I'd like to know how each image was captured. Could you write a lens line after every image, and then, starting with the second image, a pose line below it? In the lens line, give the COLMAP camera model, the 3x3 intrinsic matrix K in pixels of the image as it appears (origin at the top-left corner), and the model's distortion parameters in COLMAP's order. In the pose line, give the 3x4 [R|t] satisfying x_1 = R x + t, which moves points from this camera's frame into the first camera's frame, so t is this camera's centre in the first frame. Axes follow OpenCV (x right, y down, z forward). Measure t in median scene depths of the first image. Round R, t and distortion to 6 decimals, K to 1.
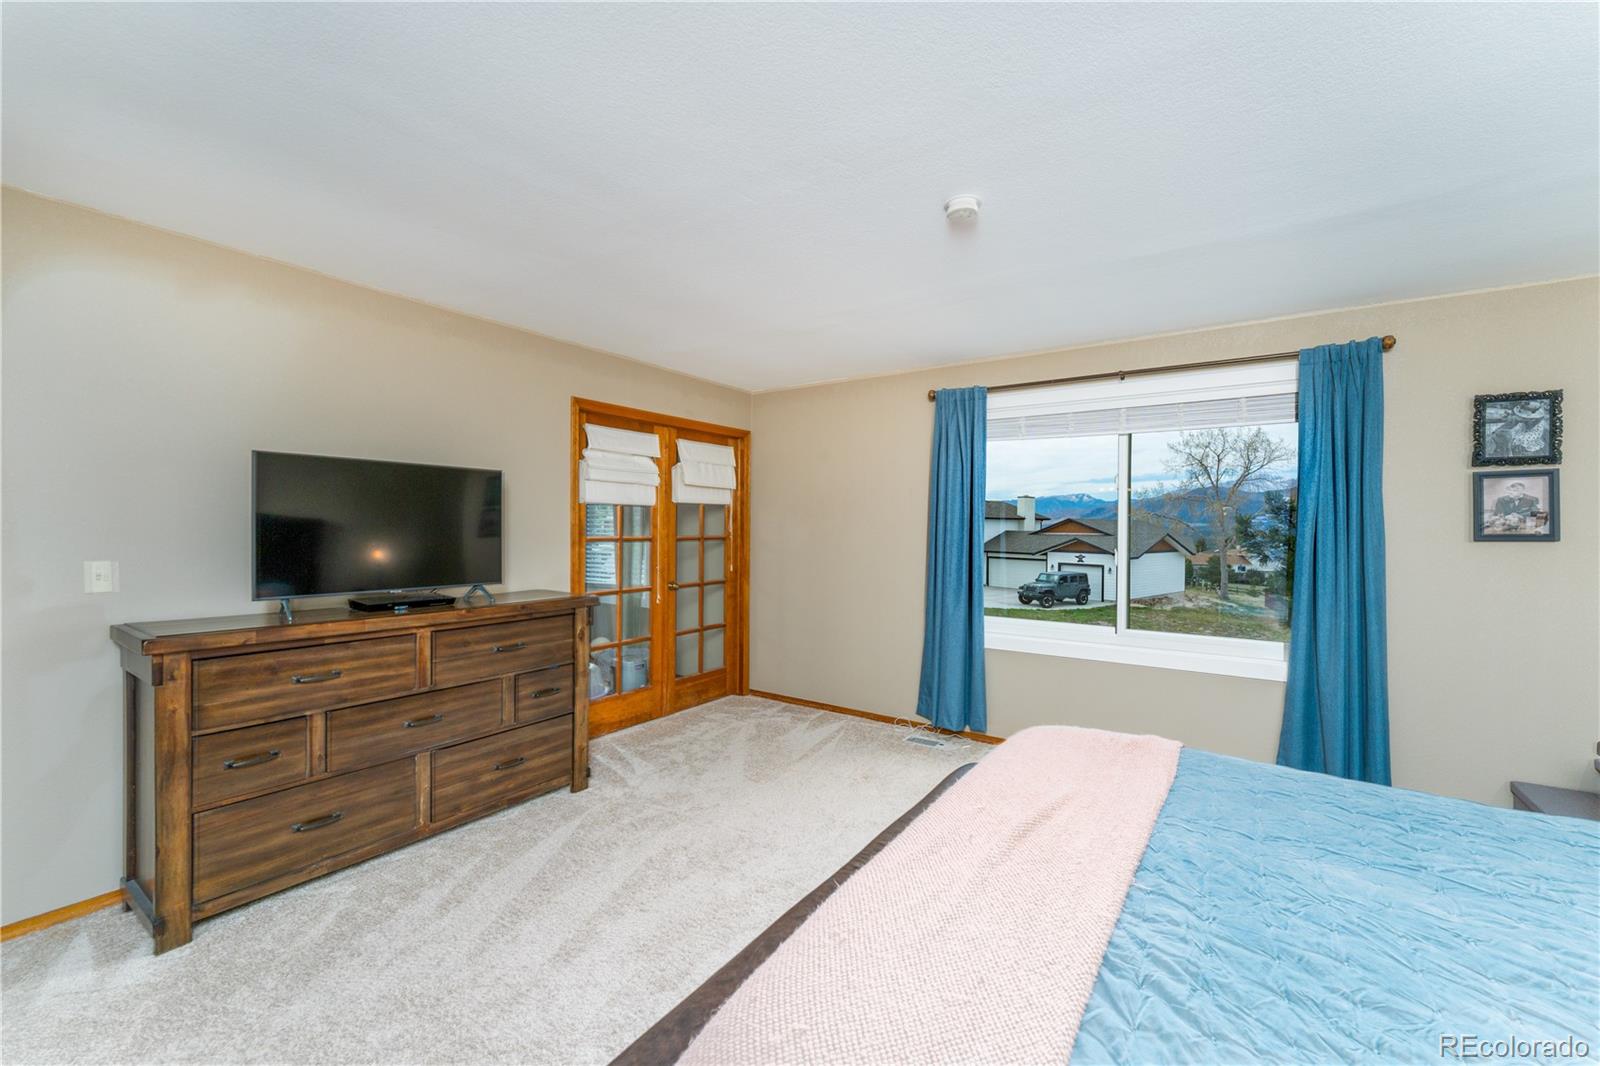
lens RADIAL K [[638.4, 0, 792.5], [0, 638.4, 535.7], [0, 0, 1]] dist [-0.000975, -0.000269]
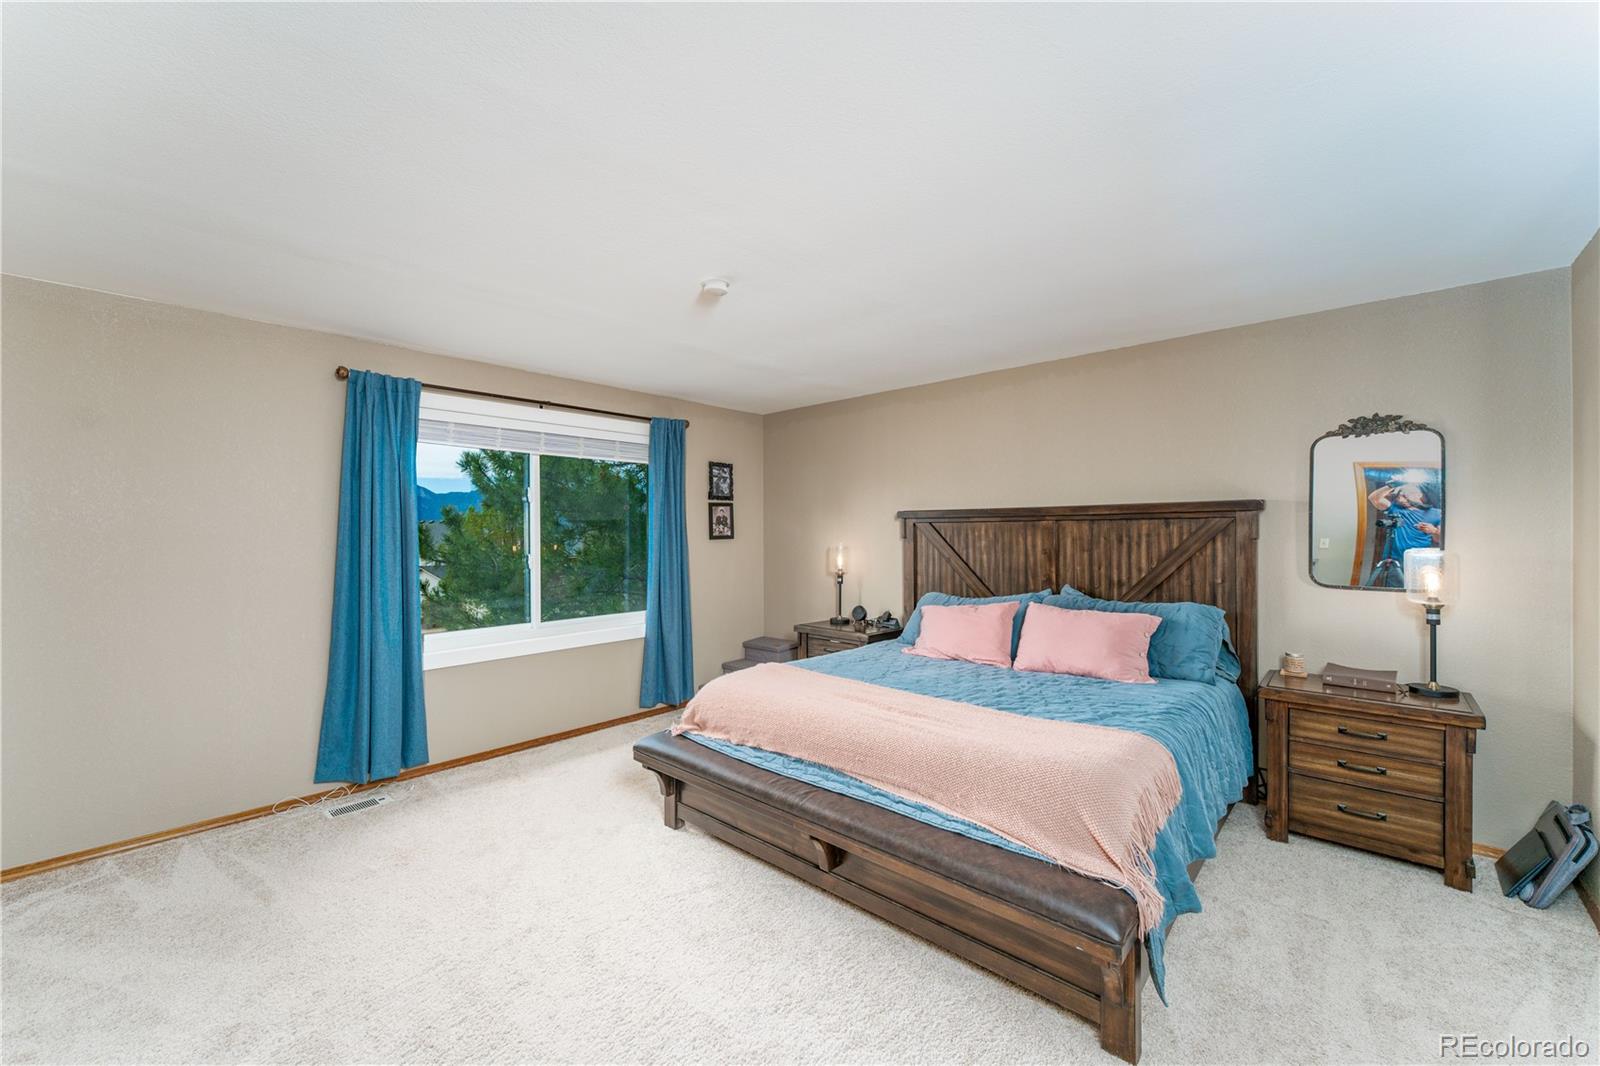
lens RADIAL K [[638.4, 0, 788.8], [0, 638.4, 531.2], [0, 0, 1]] dist [-0.000975, -0.000269]
pose [[0.147993, -0.006149, 0.988969, -0.714030], [0.023620, 0.999717, 0.002681, -0.015325], [-0.988706, 0.022963, 0.148096, 0.487349]]
